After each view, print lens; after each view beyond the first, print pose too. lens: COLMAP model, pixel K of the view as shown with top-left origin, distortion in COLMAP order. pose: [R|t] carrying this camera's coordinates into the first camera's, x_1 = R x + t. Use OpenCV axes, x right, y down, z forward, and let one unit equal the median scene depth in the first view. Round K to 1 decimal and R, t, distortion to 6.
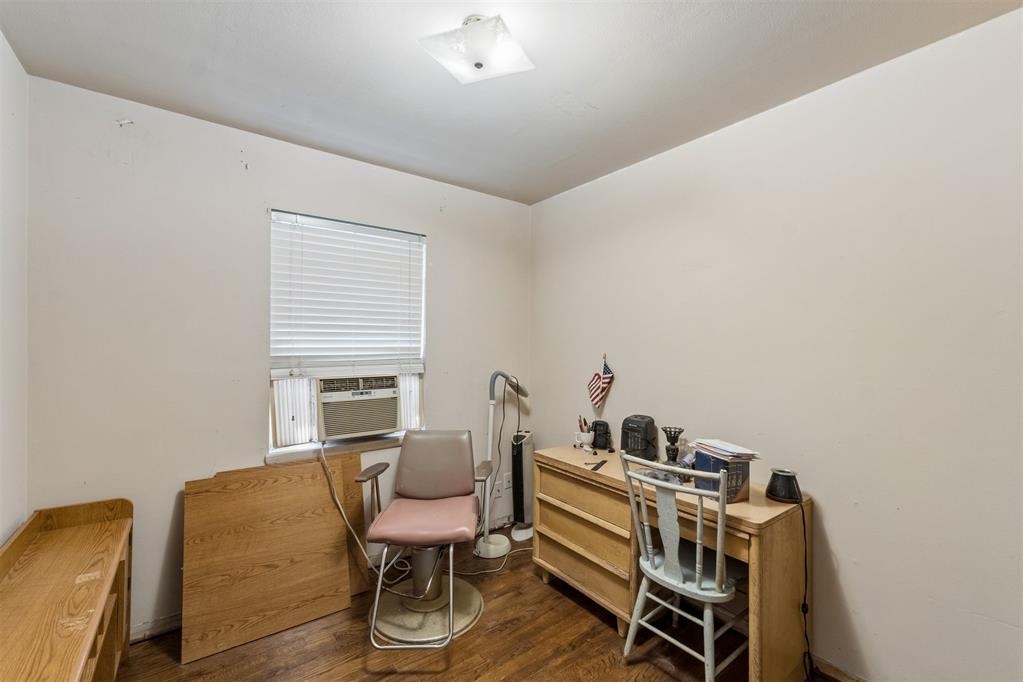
lens RADIAL K [[428.3, 0, 511.3], [0, 428.3, 345.8], [0, 0, 1]] dist [0.001000, 0.000497]
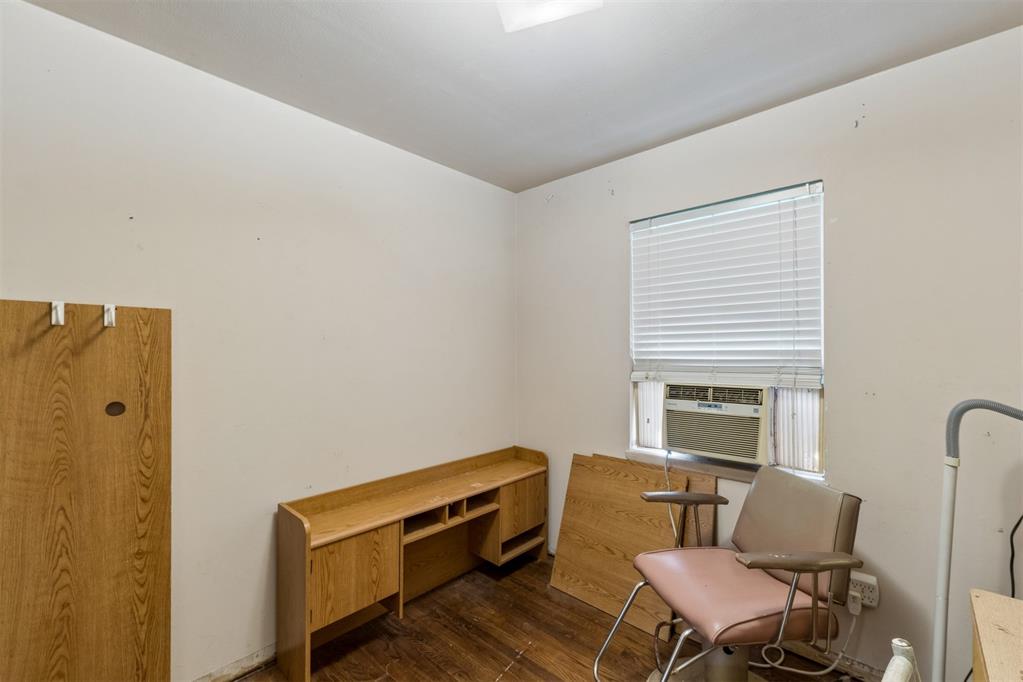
lens RADIAL K [[428.3, 0, 511.3], [0, 428.3, 345.8], [0, 0, 1]] dist [0.001000, 0.000497]
pose [[0.186980, -0.010331, -0.982309, 0.436496], [0.005509, 0.999940, -0.009468, -0.000185], [0.982348, -0.003641, 0.187026, 0.503907]]
